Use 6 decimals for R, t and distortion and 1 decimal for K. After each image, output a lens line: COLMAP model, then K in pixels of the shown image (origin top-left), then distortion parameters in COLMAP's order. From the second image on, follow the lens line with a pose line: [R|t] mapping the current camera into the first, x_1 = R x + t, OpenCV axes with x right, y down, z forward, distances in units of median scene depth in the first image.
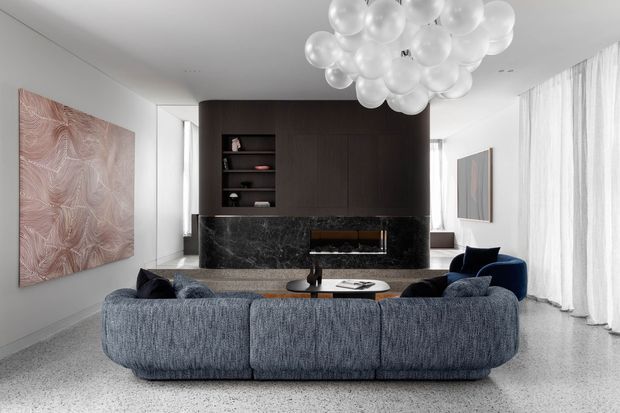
lens RADIAL K [[420.3, 0, 310.7], [0, 420.3, 204.9], [0, 0, 1]] dist [0.001777, 0.004466]
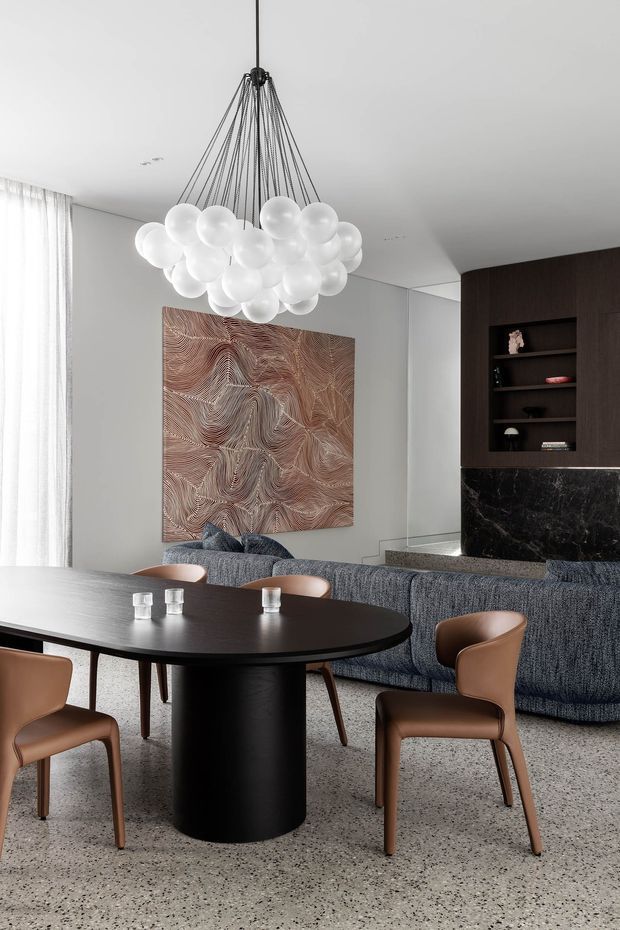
lens RADIAL K [[883.4, 0, 310.6], [0, 883.4, 464.3], [0, 0, 1]] dist [-0.021698, 0.000000]
pose [[0.752198, 0.001756, -0.658935, 0.476005], [-0.001459, 0.999998, 0.000999, 0.025433], [0.658936, 0.000210, 0.752199, -0.092774]]
